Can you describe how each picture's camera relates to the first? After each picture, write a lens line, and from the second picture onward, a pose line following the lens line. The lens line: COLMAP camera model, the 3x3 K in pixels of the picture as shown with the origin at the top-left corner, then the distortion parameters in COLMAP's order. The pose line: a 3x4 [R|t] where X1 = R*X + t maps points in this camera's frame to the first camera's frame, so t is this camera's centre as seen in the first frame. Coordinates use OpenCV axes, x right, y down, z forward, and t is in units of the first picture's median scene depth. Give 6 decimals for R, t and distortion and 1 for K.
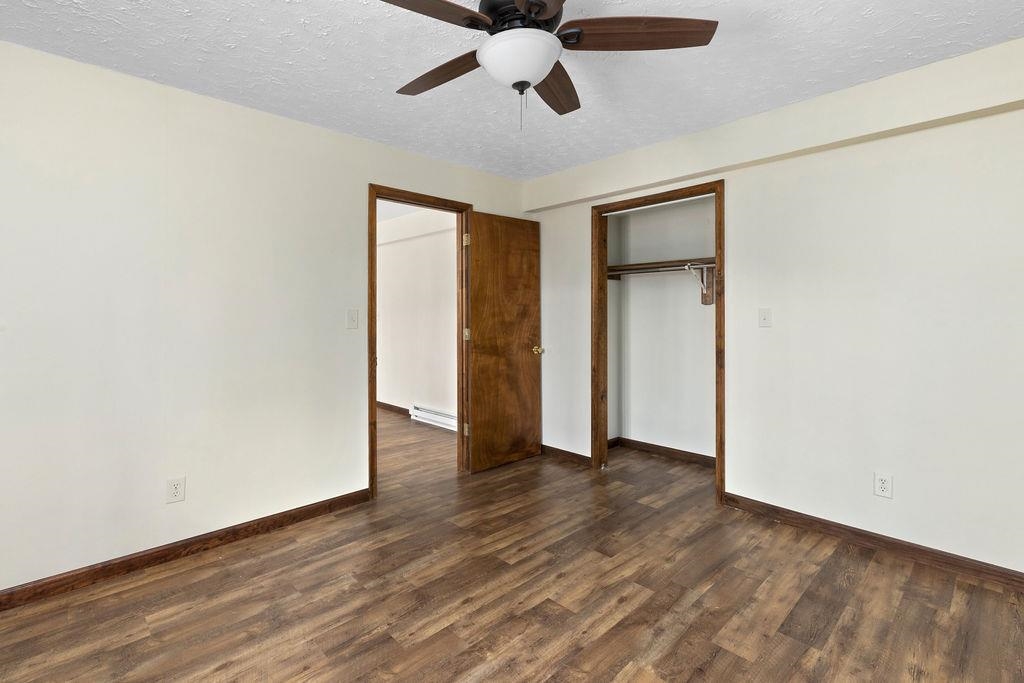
lens RADIAL K [[474.1, 0, 511.2], [0, 474.1, 312.8], [0, 0, 1]] dist [0.001636, 0.000341]
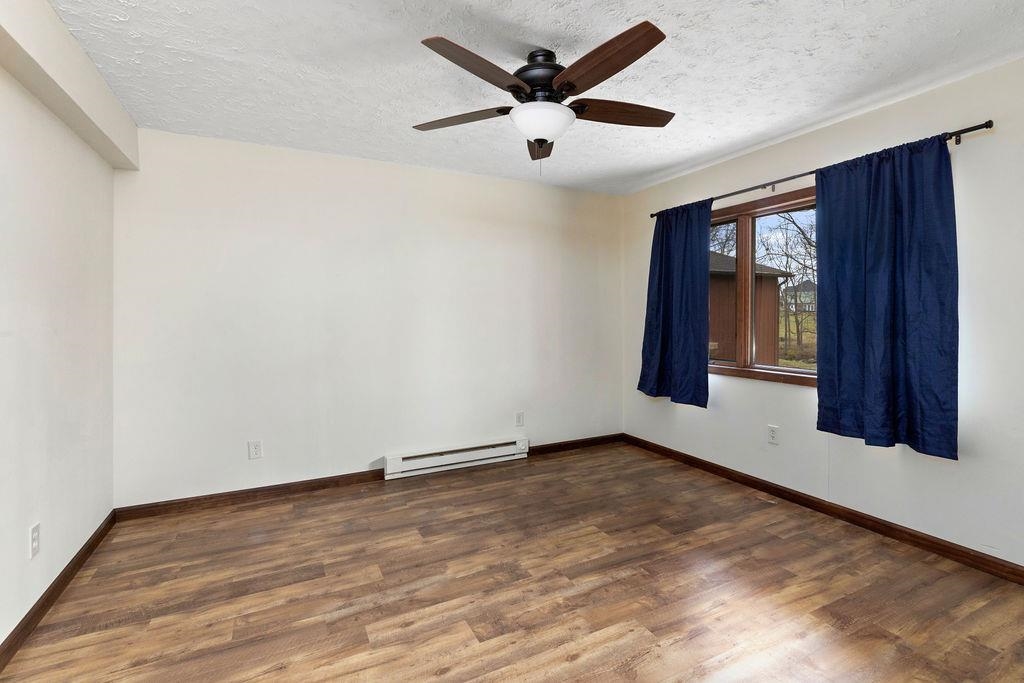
lens RADIAL K [[474.1, 0, 511.5], [0, 474.1, 318.0], [0, 0, 1]] dist [0.001636, 0.000341]
pose [[-0.955211, 0.005995, 0.295865, -0.251105], [0.007988, 0.999953, 0.005528, 0.000204], [-0.295818, 0.007644, -0.955214, 1.904117]]
